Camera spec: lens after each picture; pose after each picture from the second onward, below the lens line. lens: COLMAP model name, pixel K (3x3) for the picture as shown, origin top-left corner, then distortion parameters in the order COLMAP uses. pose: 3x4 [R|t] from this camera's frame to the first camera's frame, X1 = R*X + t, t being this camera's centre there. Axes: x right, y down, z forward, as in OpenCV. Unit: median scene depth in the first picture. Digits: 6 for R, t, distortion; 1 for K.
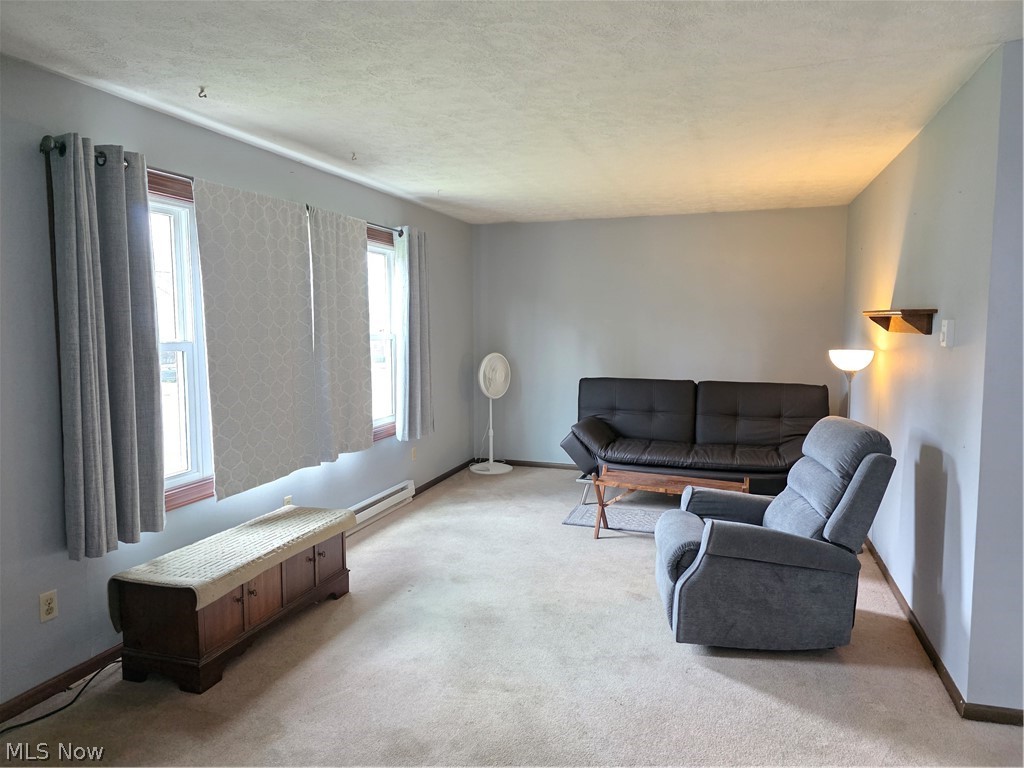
lens RADIAL K [[679.8, 0, 503.5], [0, 679.8, 377.6], [0, 0, 1]] dist [0.056521, -0.049253]
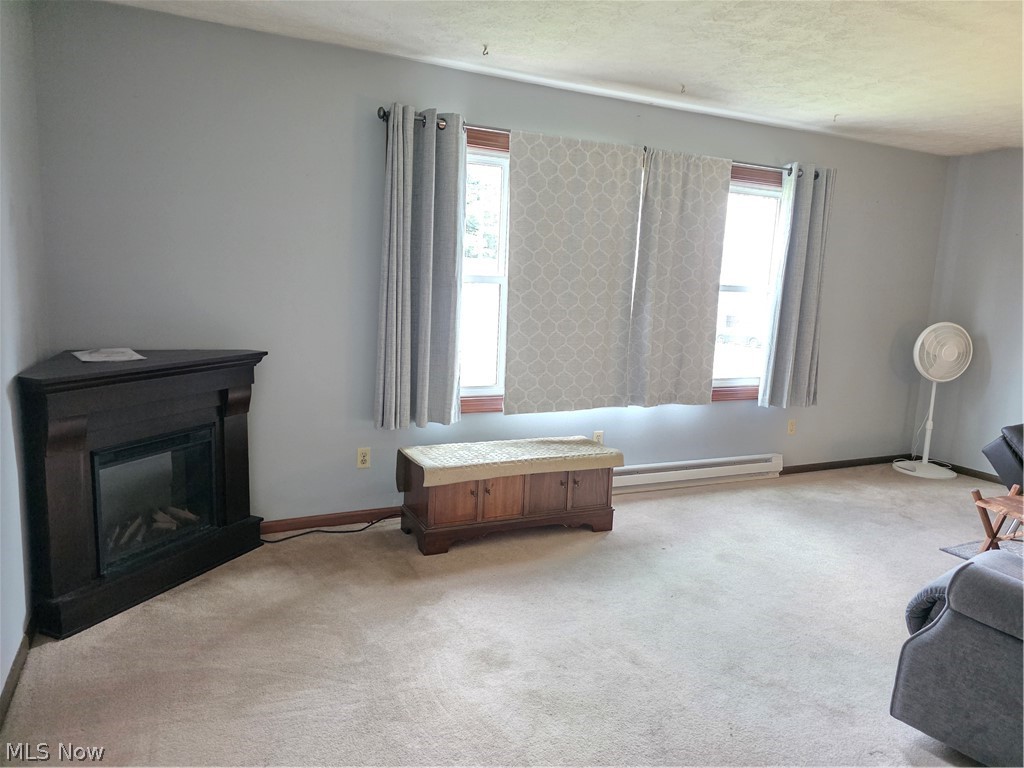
lens RADIAL K [[679.8, 0, 508.0], [0, 679.8, 374.4], [0, 0, 1]] dist [0.056521, -0.049253]
pose [[0.697369, 0.130576, -0.704717, 0.424444], [-0.104646, 0.991277, 0.080117, 0.022873], [0.709031, 0.017875, 0.704951, 0.212313]]
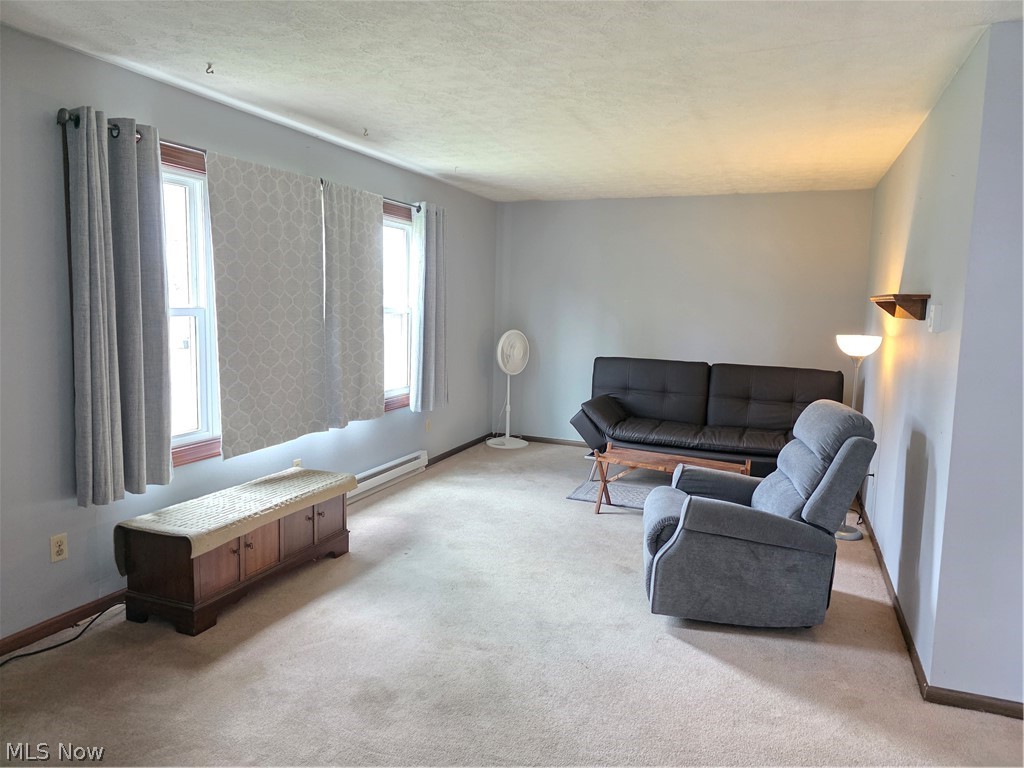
lens RADIAL K [[679.8, 0, 508.6], [0, 679.8, 371.1], [0, 0, 1]] dist [0.056521, -0.049253]
pose [[0.997825, 0.032678, -0.057245, 0.083916], [-0.031514, 0.999280, 0.021104, 0.008900], [0.057893, -0.019254, 0.998137, -0.026993]]
